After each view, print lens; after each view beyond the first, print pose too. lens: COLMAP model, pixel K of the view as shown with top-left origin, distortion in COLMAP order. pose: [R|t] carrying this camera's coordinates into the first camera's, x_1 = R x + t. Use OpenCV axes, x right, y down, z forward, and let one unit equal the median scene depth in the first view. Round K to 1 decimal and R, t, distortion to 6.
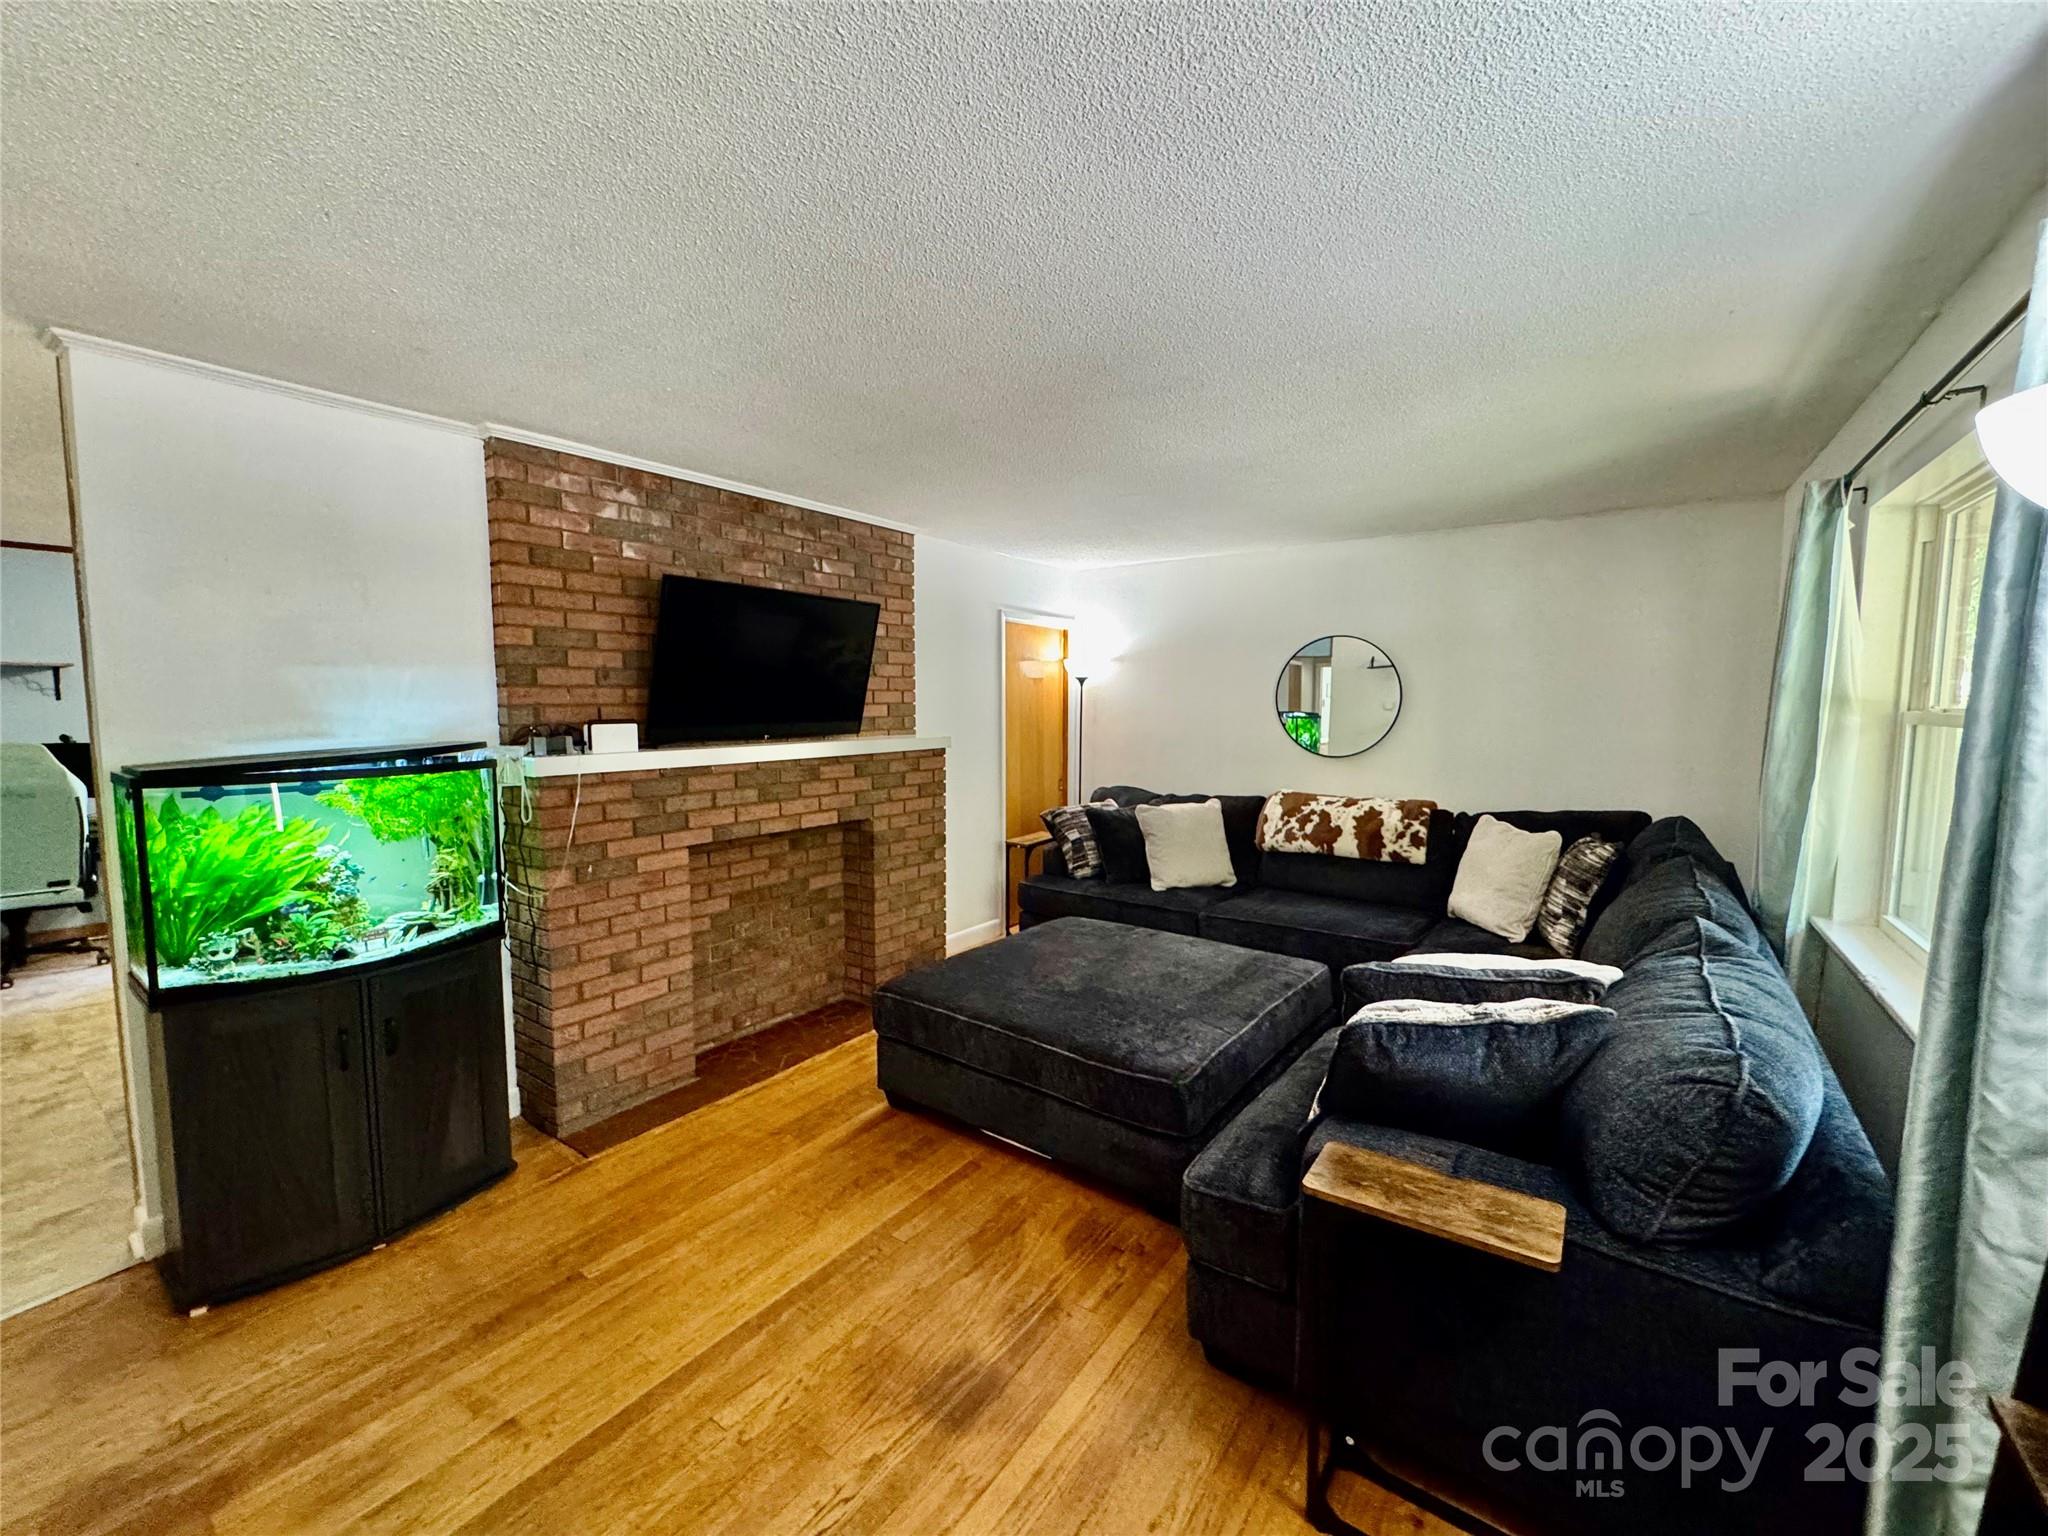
lens RADIAL K [[818.3, 0, 1023.6], [0, 818.3, 768.7], [0, 0, 1]] dist [-0.003627, 0.000640]
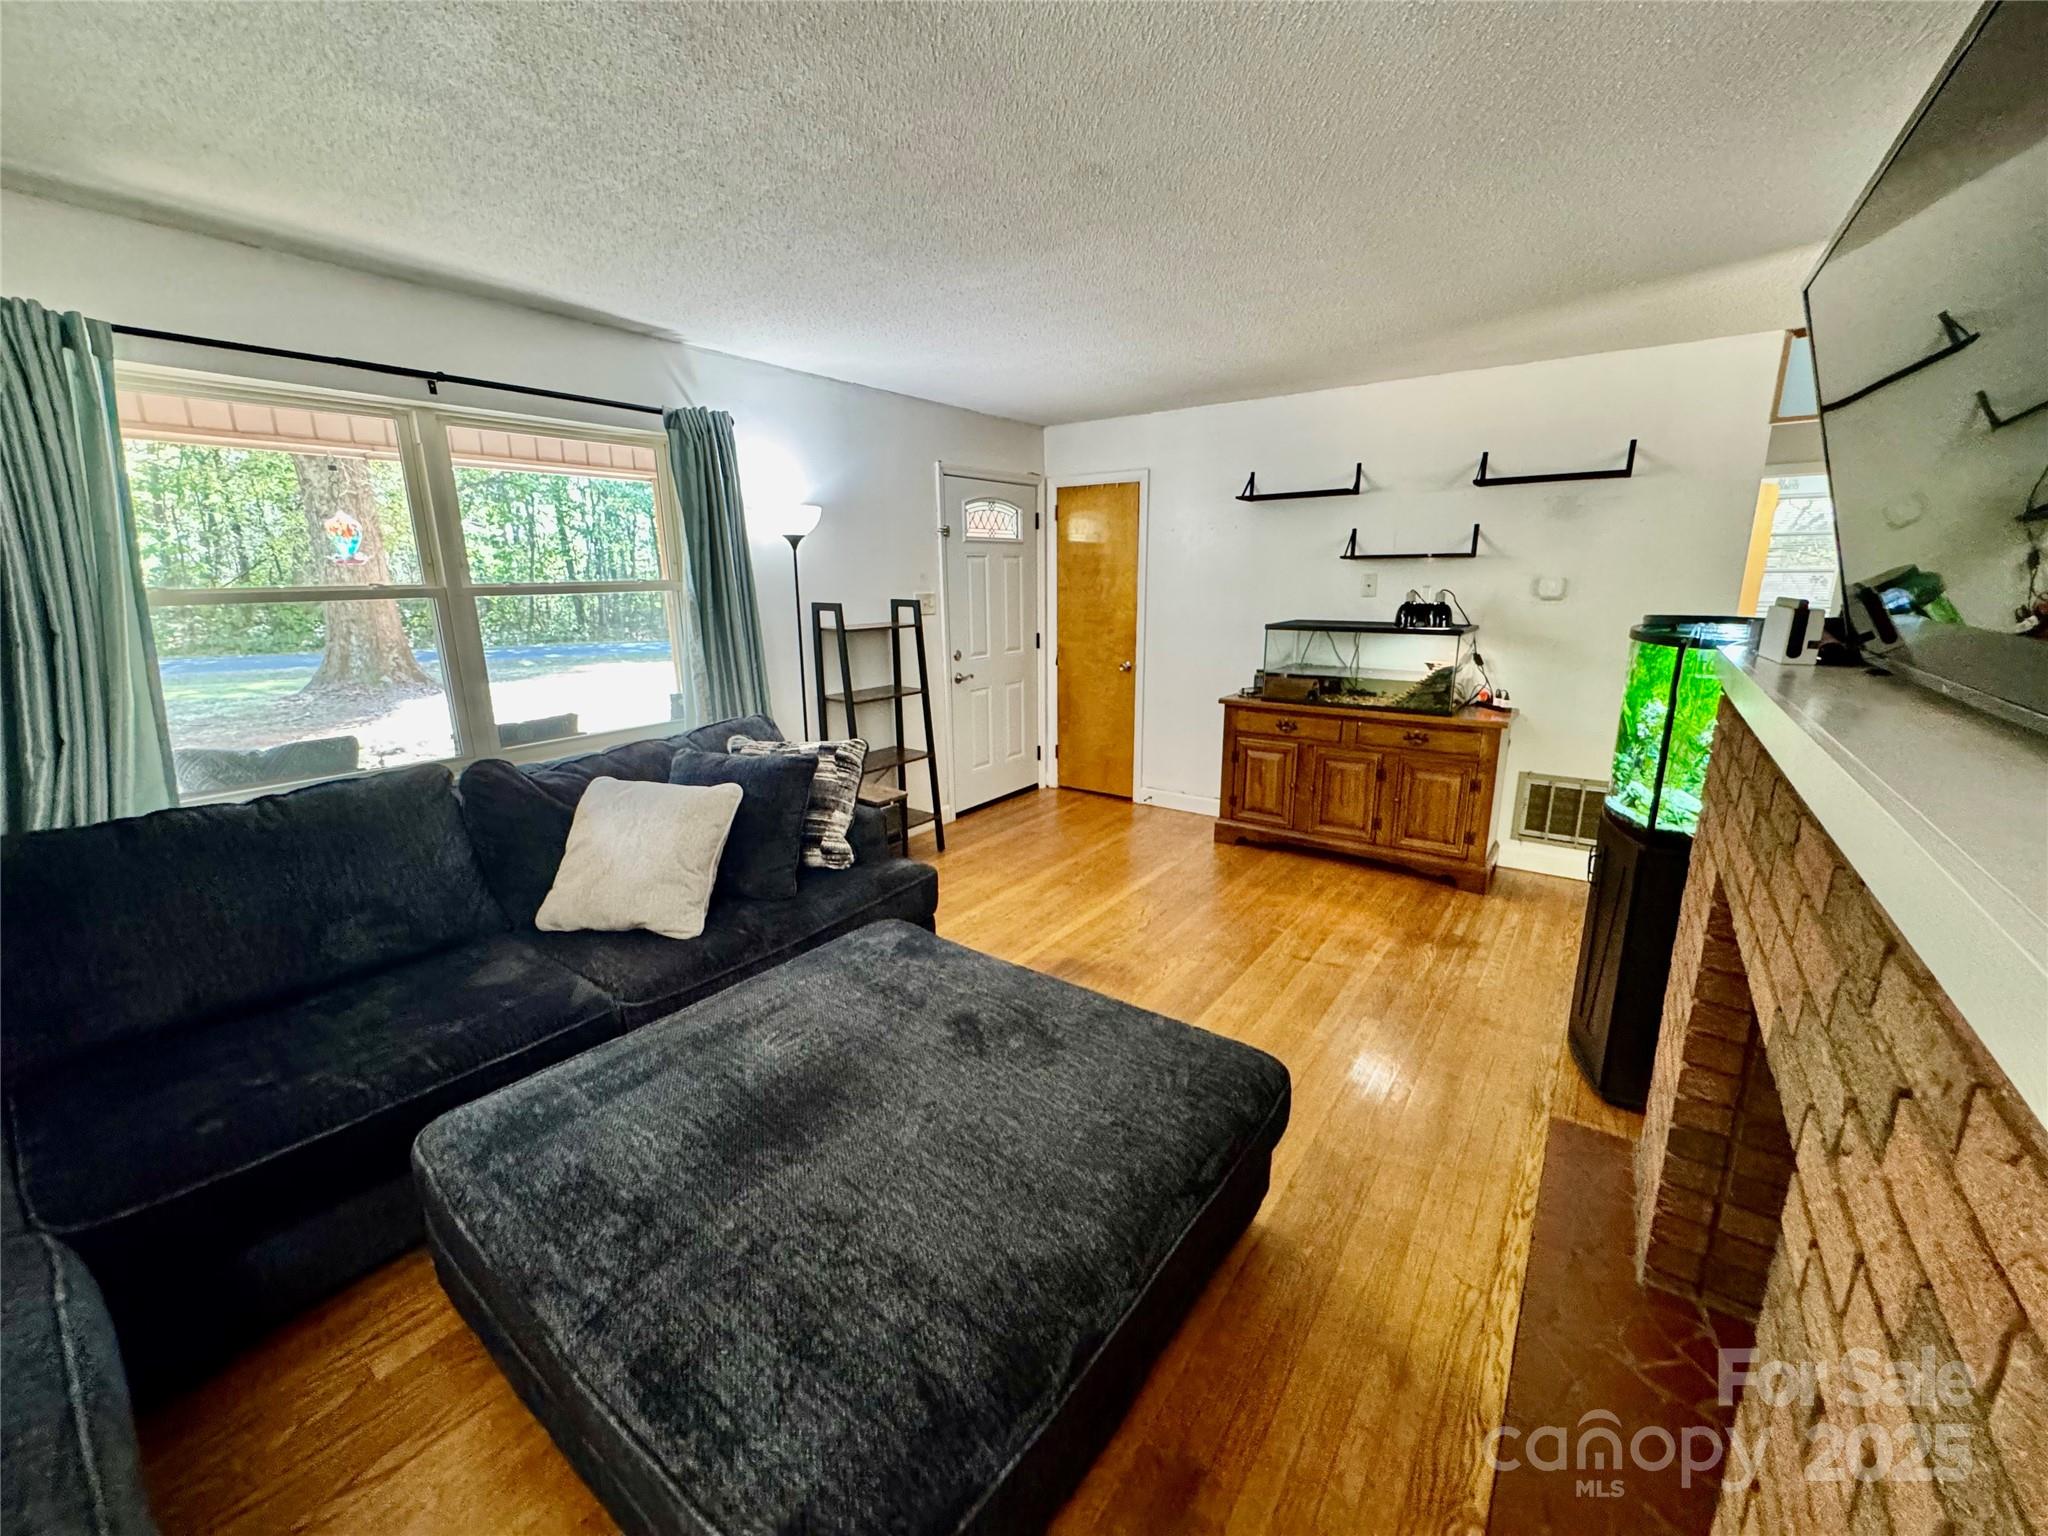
lens RADIAL K [[818.3, 0, 1021.7], [0, 818.3, 759.6], [0, 0, 1]] dist [-0.003627, 0.000640]
pose [[-0.999897, 0.008902, 0.011224, 0.002183], [0.011856, 0.954024, 0.299494, -0.200514], [-0.008042, 0.299597, -0.954032, 2.524608]]
